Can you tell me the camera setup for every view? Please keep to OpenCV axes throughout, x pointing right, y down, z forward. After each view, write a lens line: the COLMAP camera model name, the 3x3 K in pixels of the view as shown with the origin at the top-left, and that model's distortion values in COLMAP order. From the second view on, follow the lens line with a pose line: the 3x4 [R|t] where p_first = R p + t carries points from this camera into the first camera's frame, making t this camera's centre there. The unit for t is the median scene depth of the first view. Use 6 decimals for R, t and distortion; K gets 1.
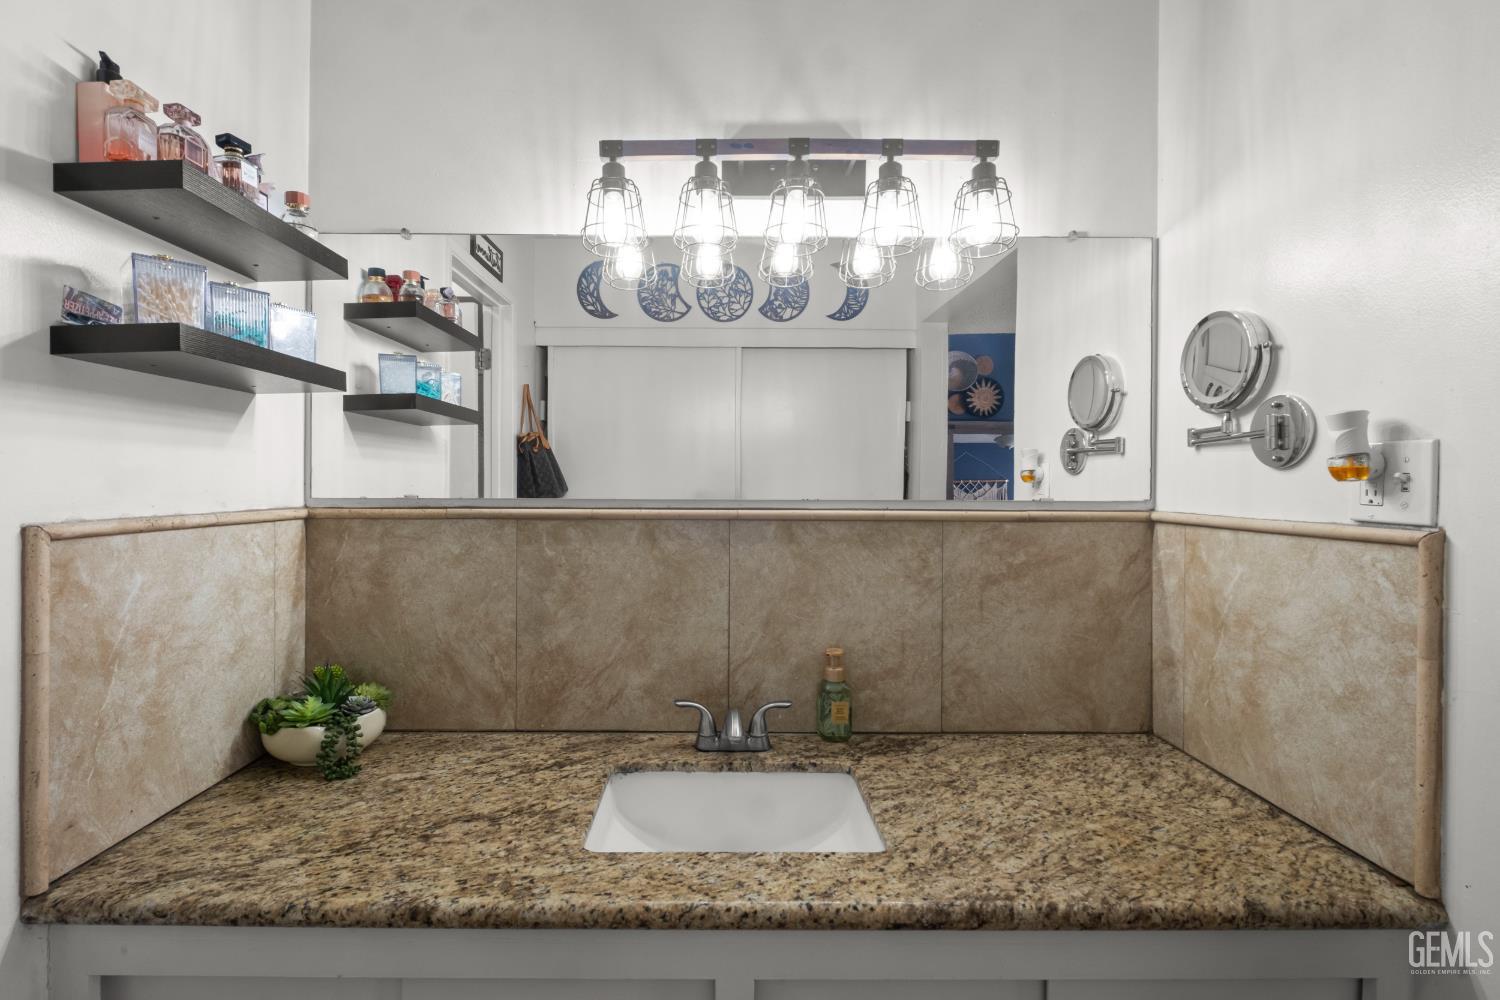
lens RADIAL K [[666.9, 0, 723.0], [0, 666.9, 483.1], [0, 0, 1]] dist [0.003570, -0.000711]
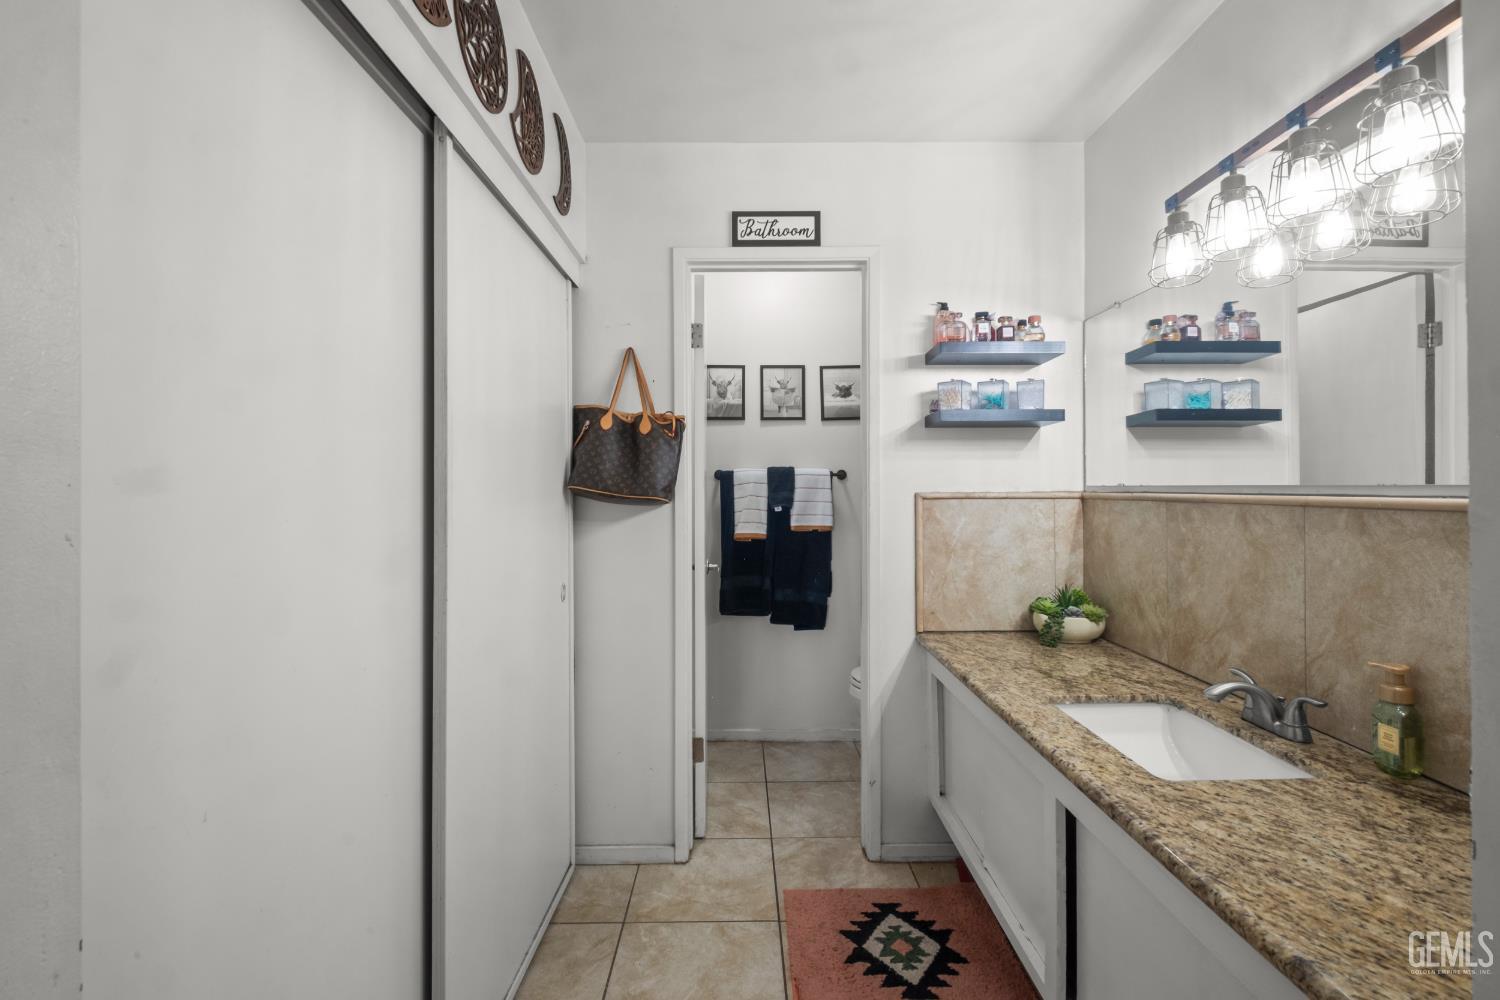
lens RADIAL K [[666.9, 0, 754.5], [0, 666.9, 486.0], [0, 0, 1]] dist [0.003570, -0.000711]
pose [[0.010332, -0.005418, -0.999932, 0.981681], [0.002695, 0.999982, -0.005391, 0.029005], [0.999943, -0.002639, 0.010347, 0.192245]]
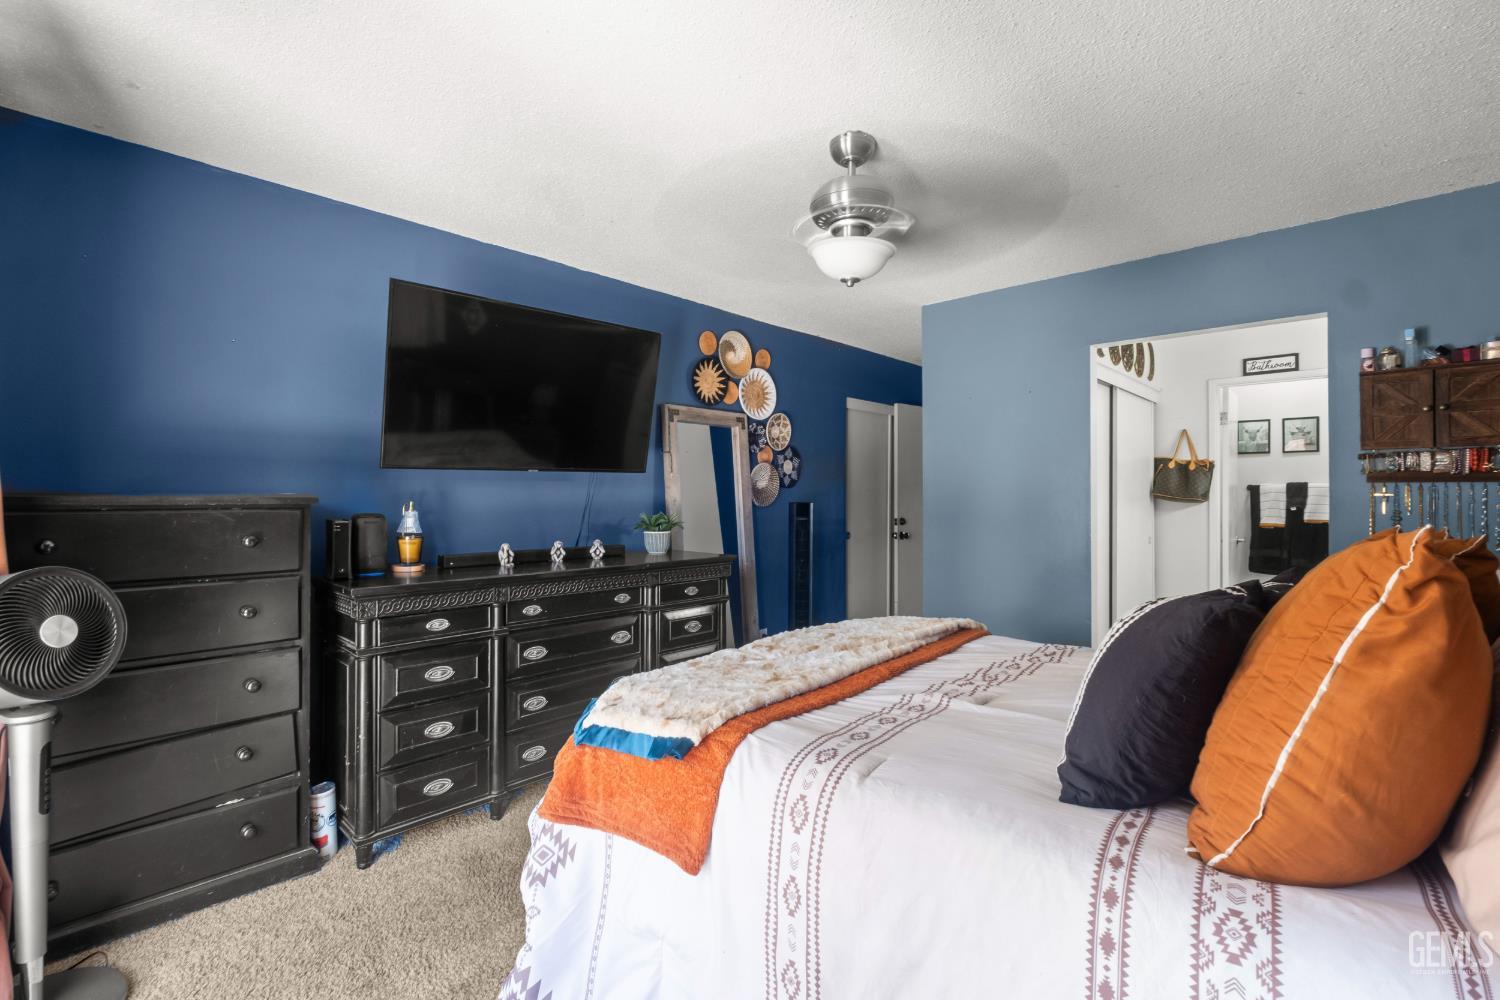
lens RADIAL K [[666.9, 0, 759.5], [0, 666.9, 494.3], [0, 0, 1]] dist [0.003570, -0.000711]
pose [[-0.687672, -0.007267, -0.725985, 2.704208], [-0.004836, 0.999974, -0.005429, 0.044560], [0.726005, -0.000223, -0.687689, 0.547788]]
